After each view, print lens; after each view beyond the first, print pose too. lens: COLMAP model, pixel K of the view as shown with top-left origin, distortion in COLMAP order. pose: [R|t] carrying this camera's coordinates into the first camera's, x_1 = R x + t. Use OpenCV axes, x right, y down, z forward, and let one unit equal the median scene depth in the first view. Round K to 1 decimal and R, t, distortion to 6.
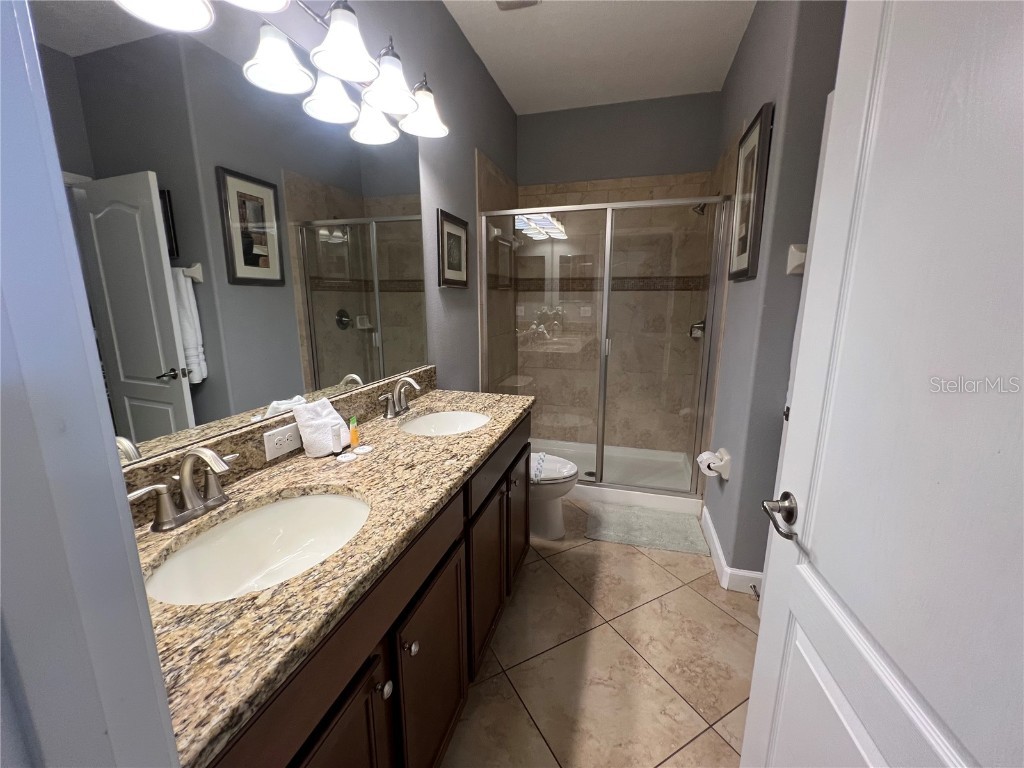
lens RADIAL K [[411.7, 0, 511.6], [0, 411.7, 381.8], [0, 0, 1]] dist [0.000290, 0.000065]
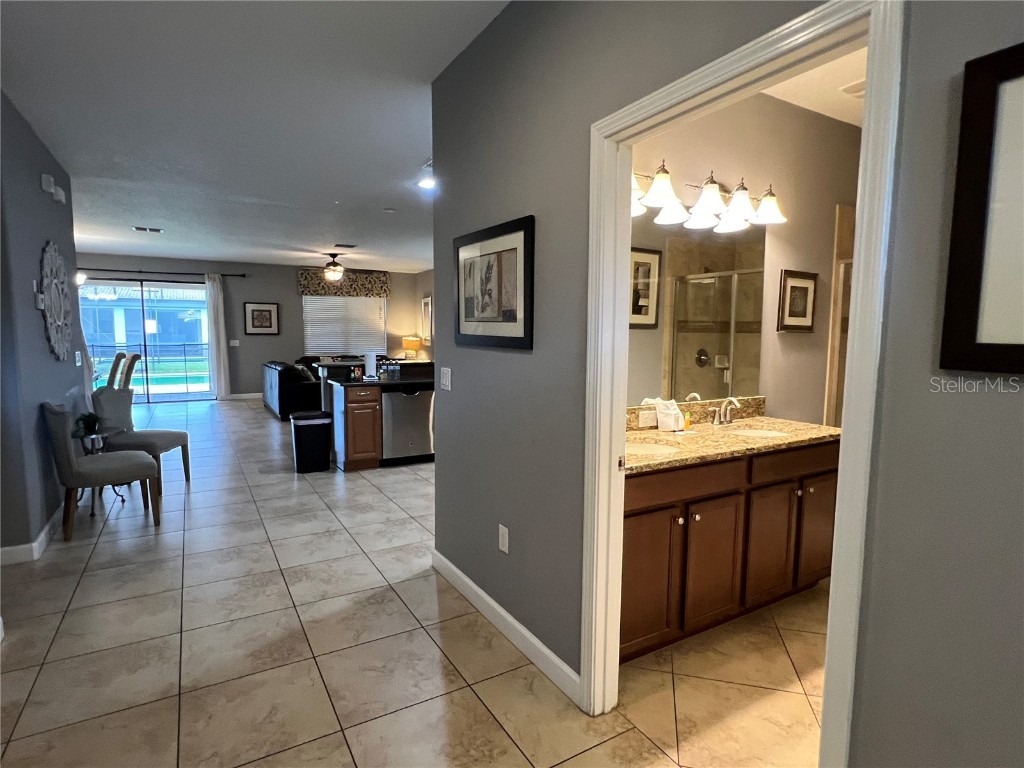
lens RADIAL K [[540.6, 0, 506.0], [0, 540.6, 385.5], [0, 0, 1]] dist [-0.004901, -0.001055]
pose [[0.726628, 0.071471, -0.683304, 0.325370], [-0.144396, 0.988247, -0.050185, 0.111942], [0.671686, 0.135132, 0.728407, -0.631818]]
